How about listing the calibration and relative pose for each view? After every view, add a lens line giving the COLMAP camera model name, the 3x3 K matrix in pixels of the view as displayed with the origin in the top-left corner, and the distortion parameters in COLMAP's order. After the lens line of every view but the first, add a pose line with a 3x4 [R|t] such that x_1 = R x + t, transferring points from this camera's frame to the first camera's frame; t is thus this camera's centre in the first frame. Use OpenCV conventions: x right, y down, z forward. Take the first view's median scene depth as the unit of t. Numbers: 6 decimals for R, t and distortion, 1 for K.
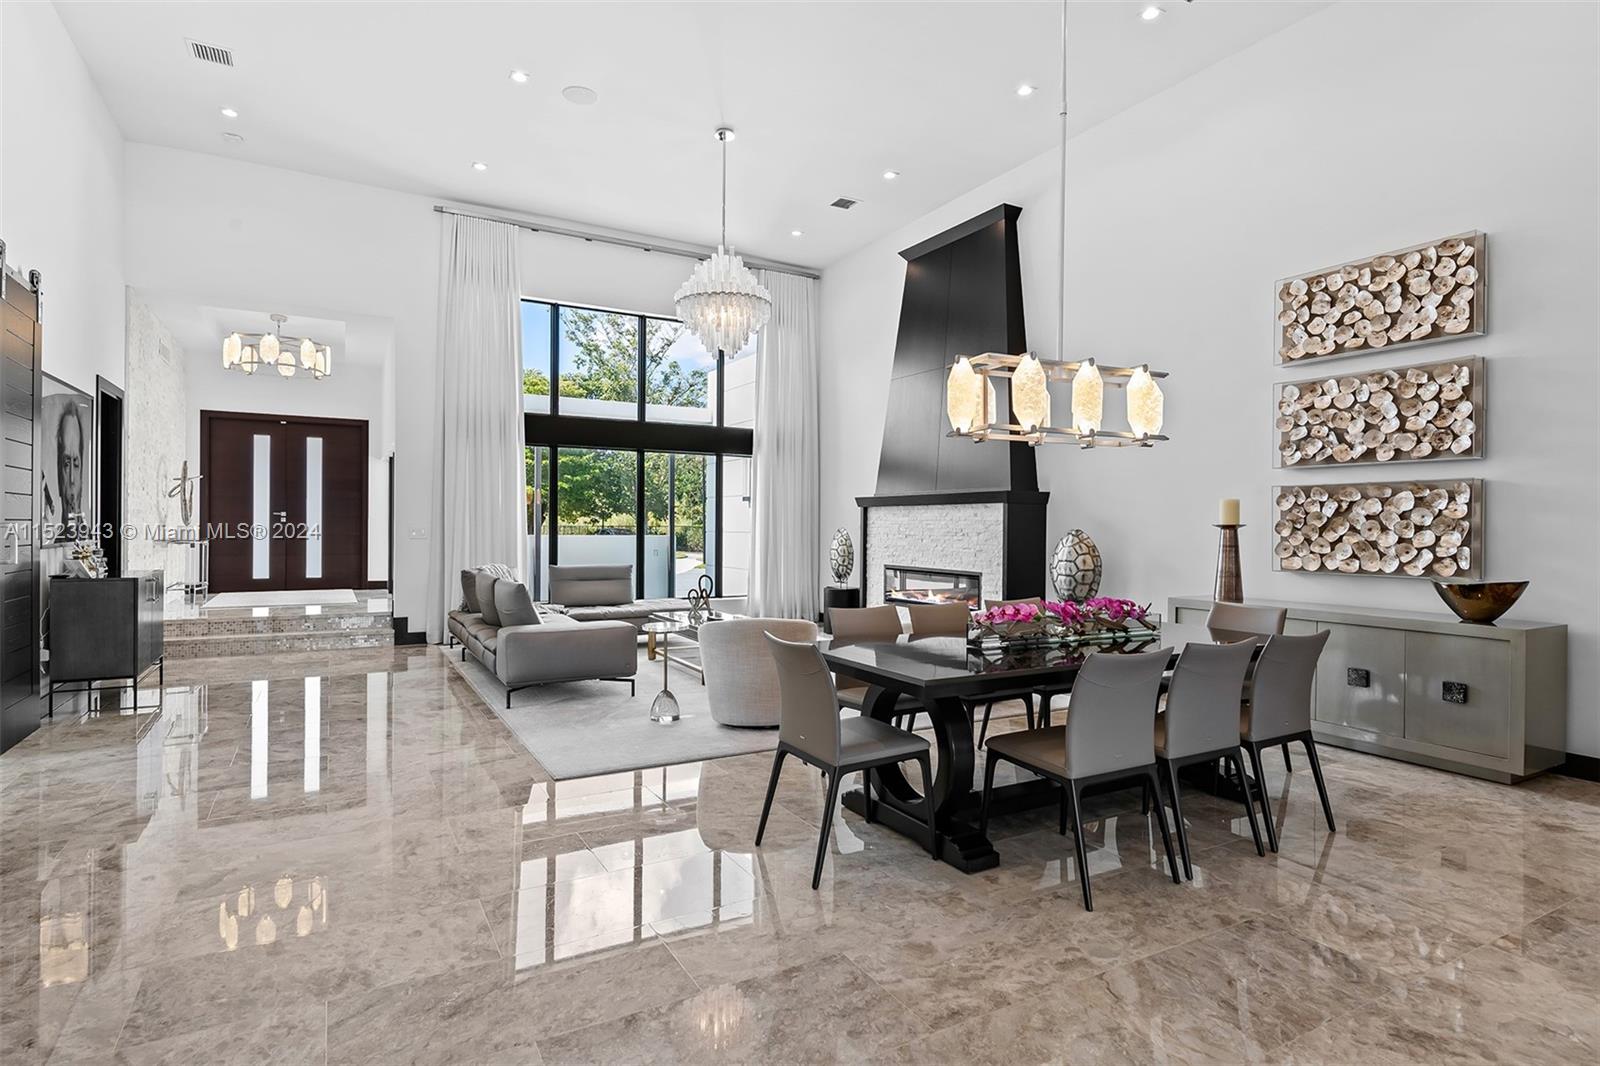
lens RADIAL K [[828.3, 0, 800.0], [0, 828.3, 533.0], [0, 0, 1]] dist [0.002468, 0.000292]
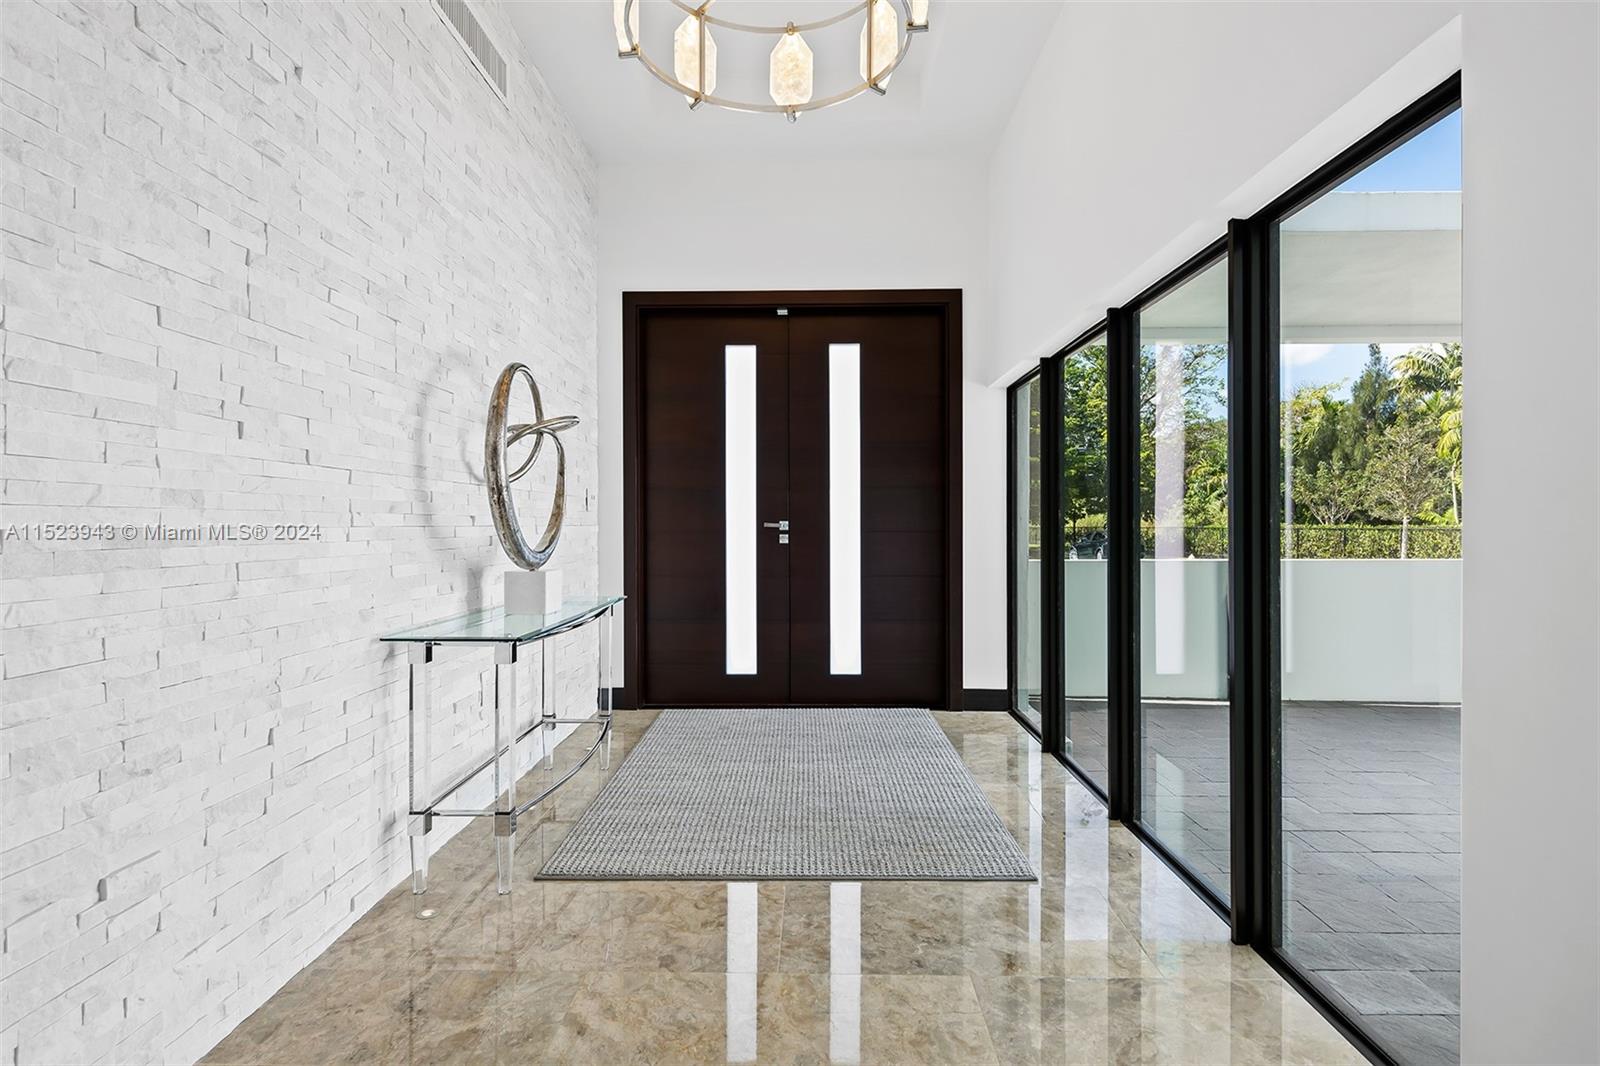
lens RADIAL K [[763.9, 0, 801.7], [0, 763.9, 528.8], [0, 0, 1]] dist [0.003439, -0.001022]
pose [[0.856520, -0.011316, -0.515990, -0.407286], [0.005991, 0.999910, -0.011984, -0.016419], [0.516079, 0.007173, 0.856511, 0.660232]]
